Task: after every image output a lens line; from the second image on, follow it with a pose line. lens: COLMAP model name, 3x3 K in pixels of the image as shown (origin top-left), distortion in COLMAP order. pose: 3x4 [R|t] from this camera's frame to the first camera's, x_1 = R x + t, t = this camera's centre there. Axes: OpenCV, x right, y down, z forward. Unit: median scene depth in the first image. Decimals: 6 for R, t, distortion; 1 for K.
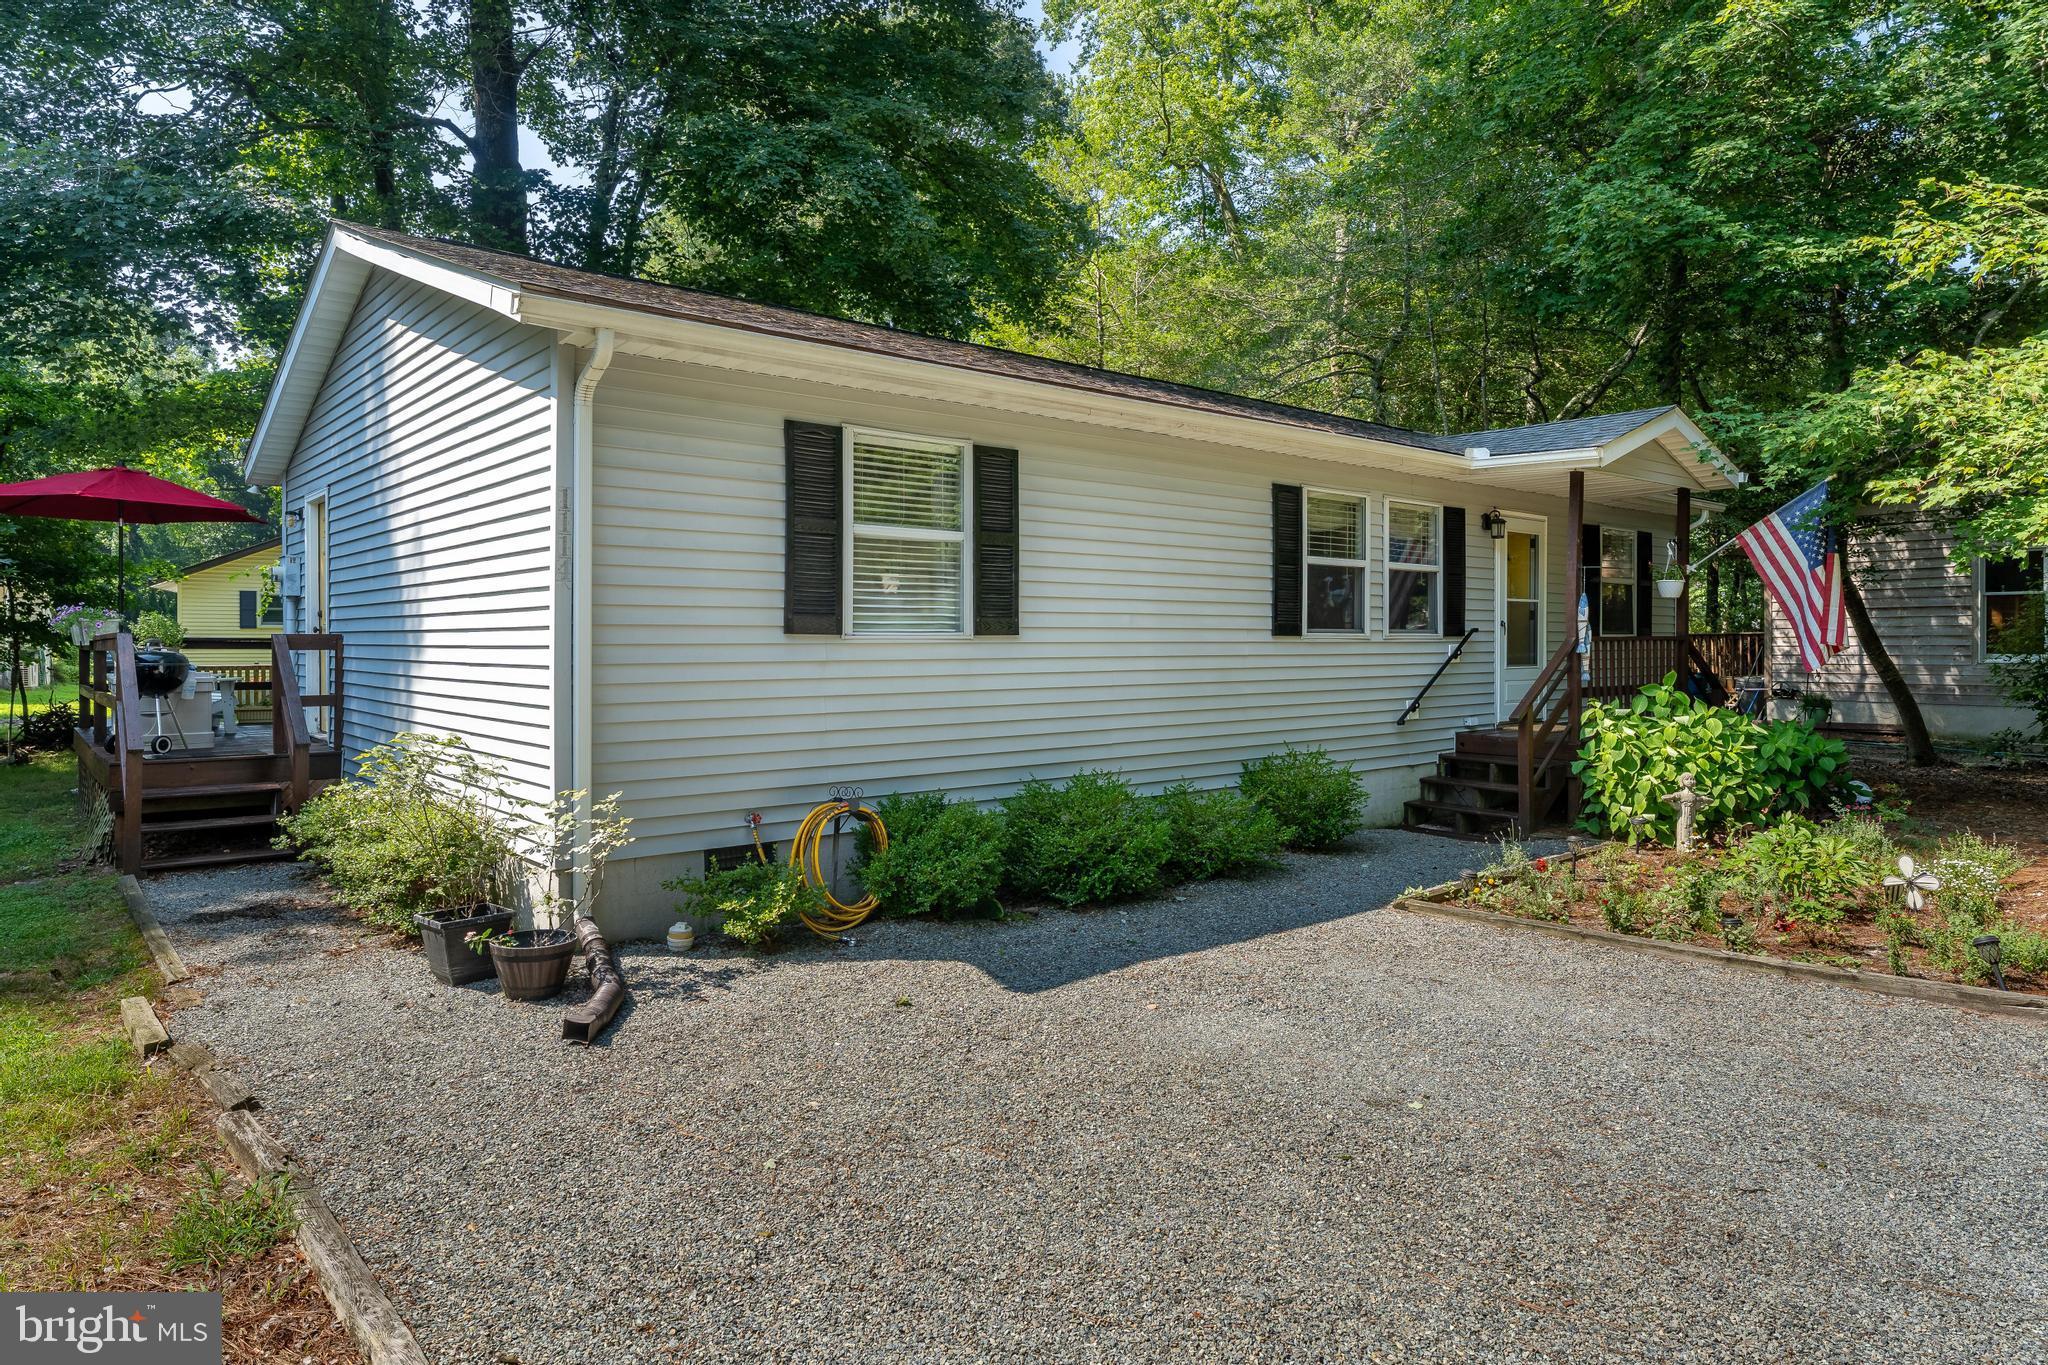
lens RADIAL K [[1220.6, 0, 1075.8], [0, 1220.6, 666.7], [0, 0, 1]] dist [0.023538, 0.000868]
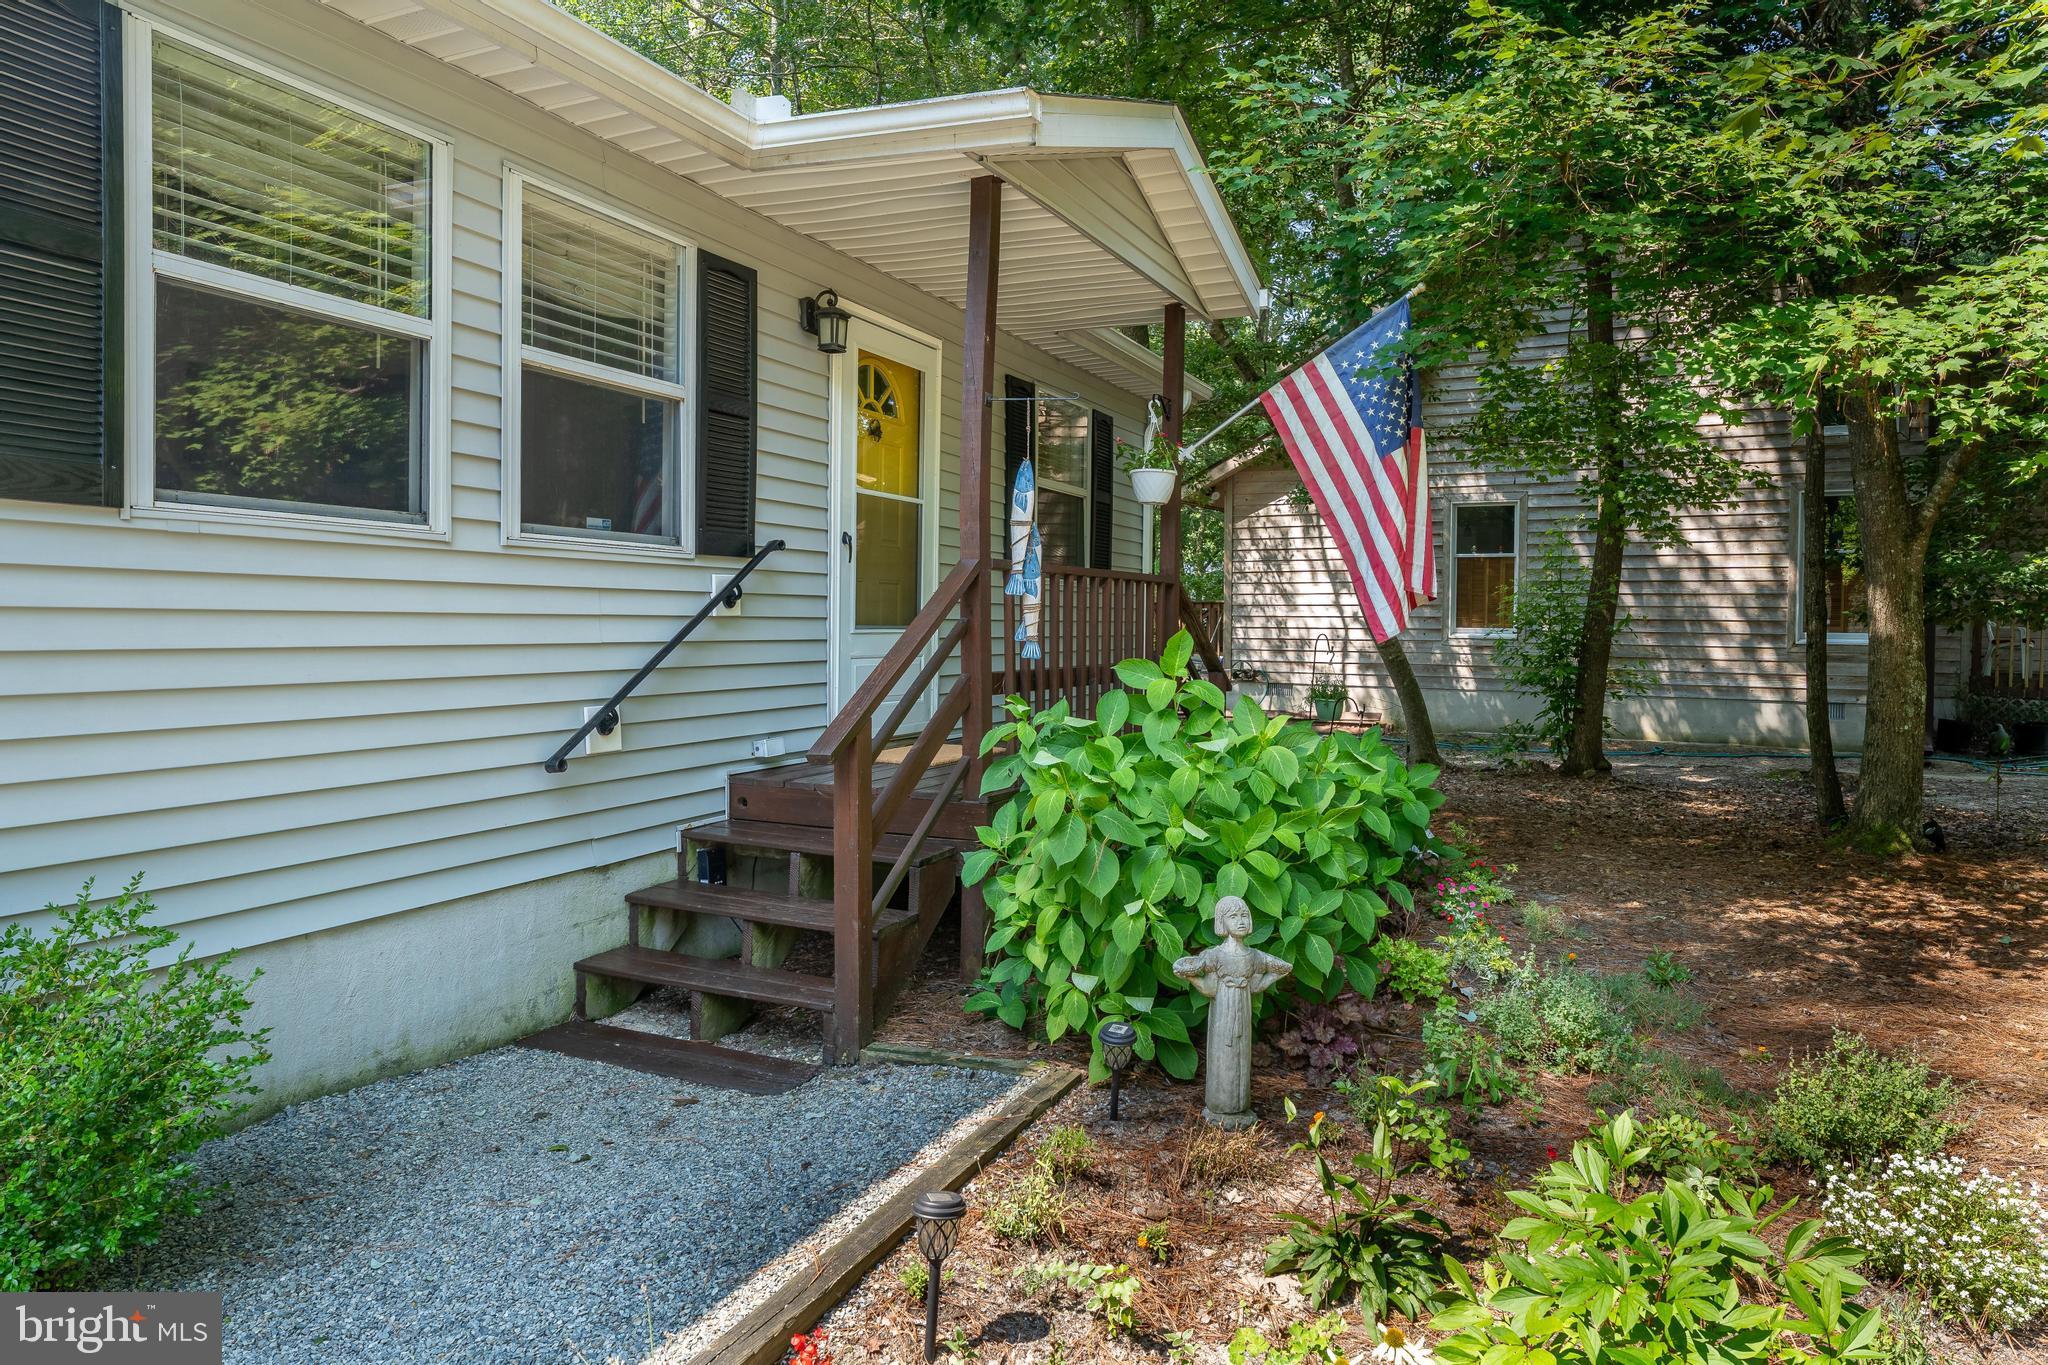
lens RADIAL K [[1267.5, 0, 1015.3], [0, 1267.5, 629.4], [0, 0, 1]] dist [-0.000159, -0.002010]
pose [[0.927800, 0.009994, 0.372944, 0.240095], [-0.005000, 0.999884, -0.014355, 0.007818], [-0.373045, 0.011454, 0.927743, 0.549157]]
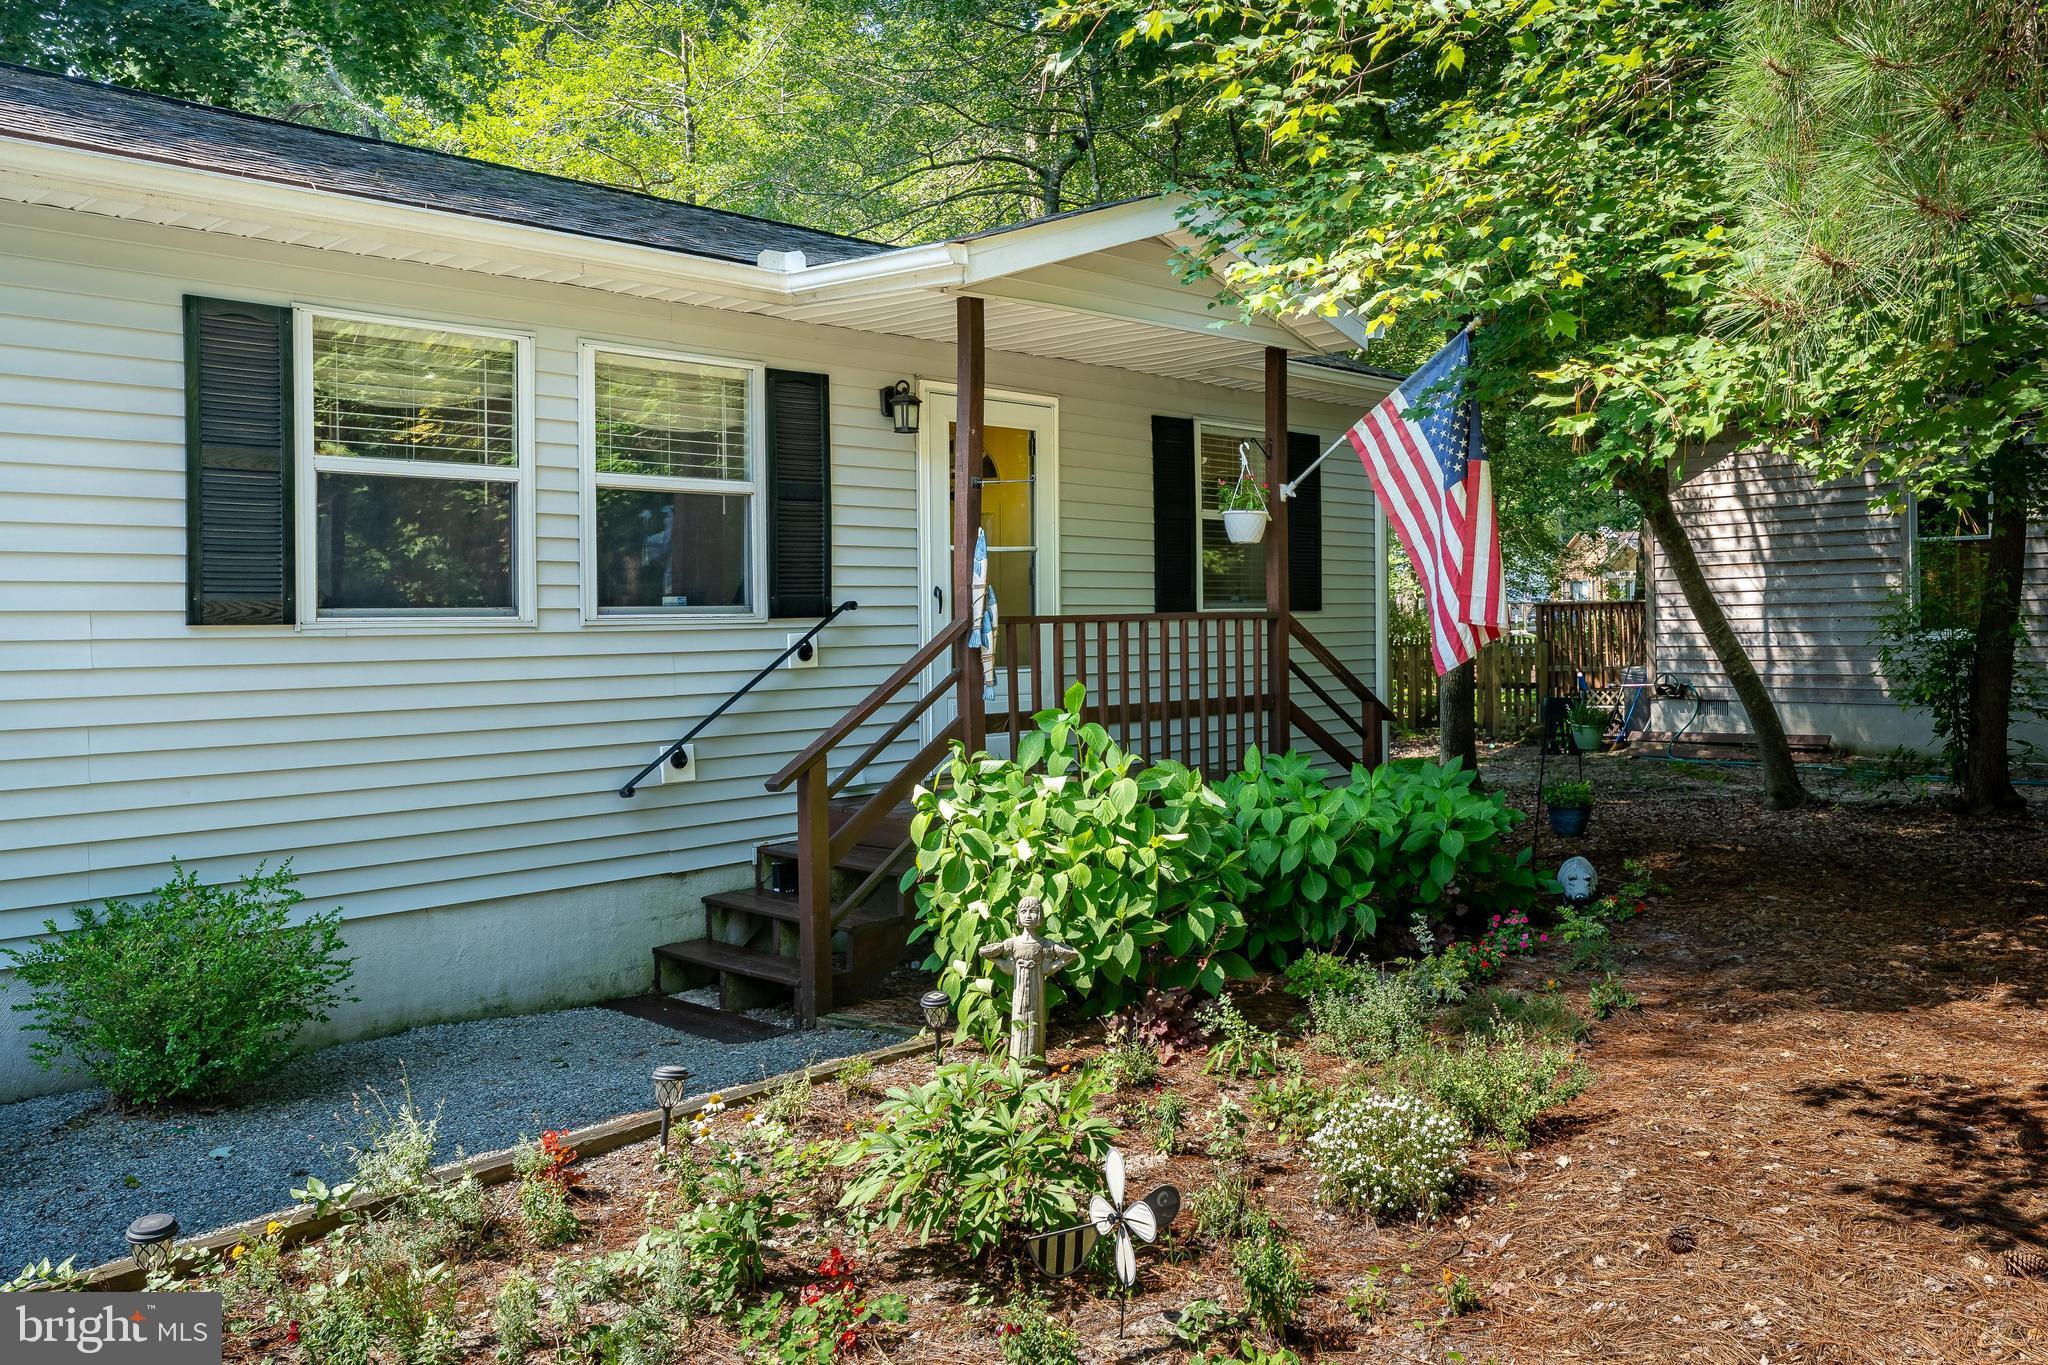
lens RADIAL K [[1552.7, 0, 1123.8], [0, 1552.7, 570.9], [0, 0, 1]] dist [-0.008731, -0.006772]
pose [[0.995030, -0.010962, 0.098967, 0.388586], [0.016385, 0.998398, -0.054150, -0.006453], [-0.098215, 0.055503, 0.993616, 0.328416]]
